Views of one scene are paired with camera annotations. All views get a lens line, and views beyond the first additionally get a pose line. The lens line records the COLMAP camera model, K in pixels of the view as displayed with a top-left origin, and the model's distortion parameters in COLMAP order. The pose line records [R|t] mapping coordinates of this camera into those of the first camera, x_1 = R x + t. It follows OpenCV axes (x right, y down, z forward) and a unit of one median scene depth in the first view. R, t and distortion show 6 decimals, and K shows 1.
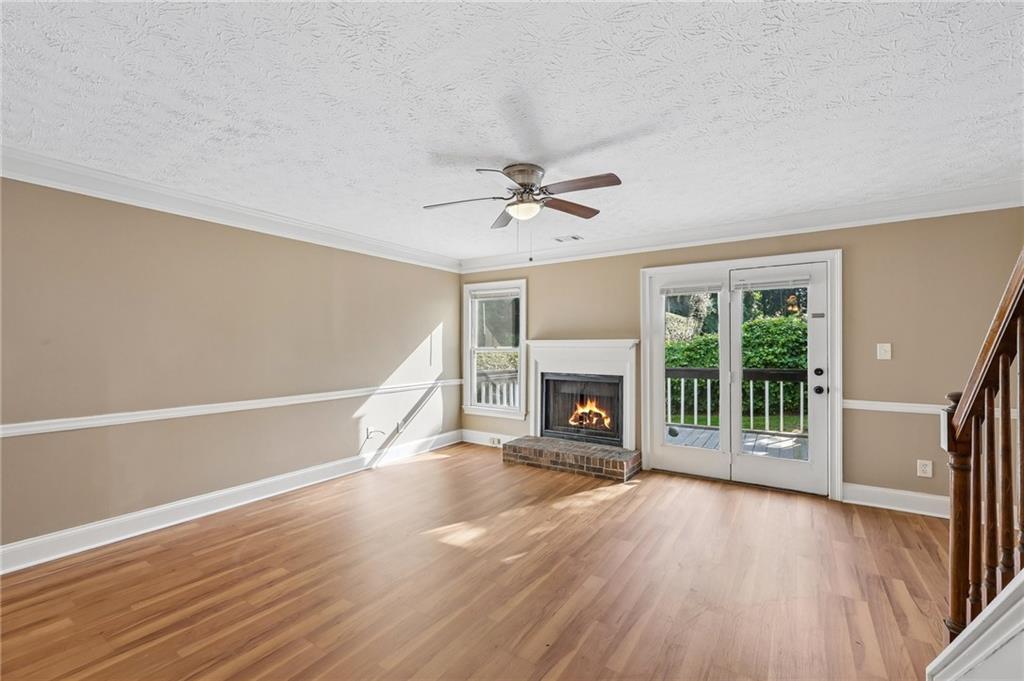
lens RADIAL K [[425.1, 0, 512.3], [0, 425.1, 339.7], [0, 0, 1]] dist [-0.001595, 0.000631]
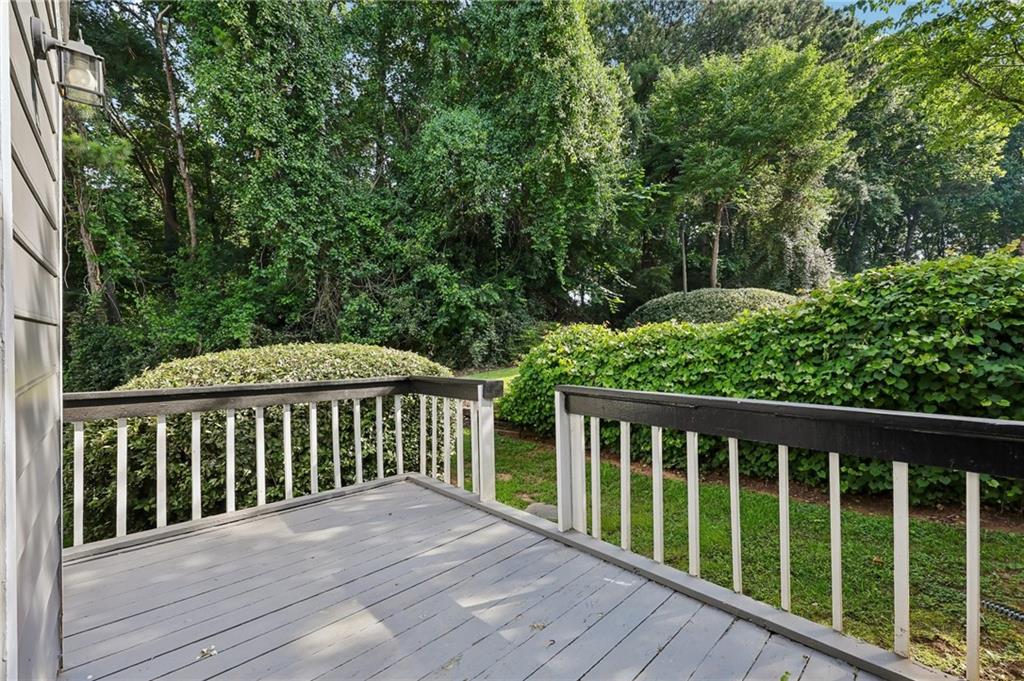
lens RADIAL K [[425.1, 0, 512.1], [0, 425.1, 339.0], [0, 0, 1]] dist [-0.001595, 0.000631]
pose [[0.971853, -0.005395, -0.235526, 0.339786], [0.008485, 0.999891, 0.012110, 0.016313], [0.235434, -0.013768, 0.971793, 0.550507]]
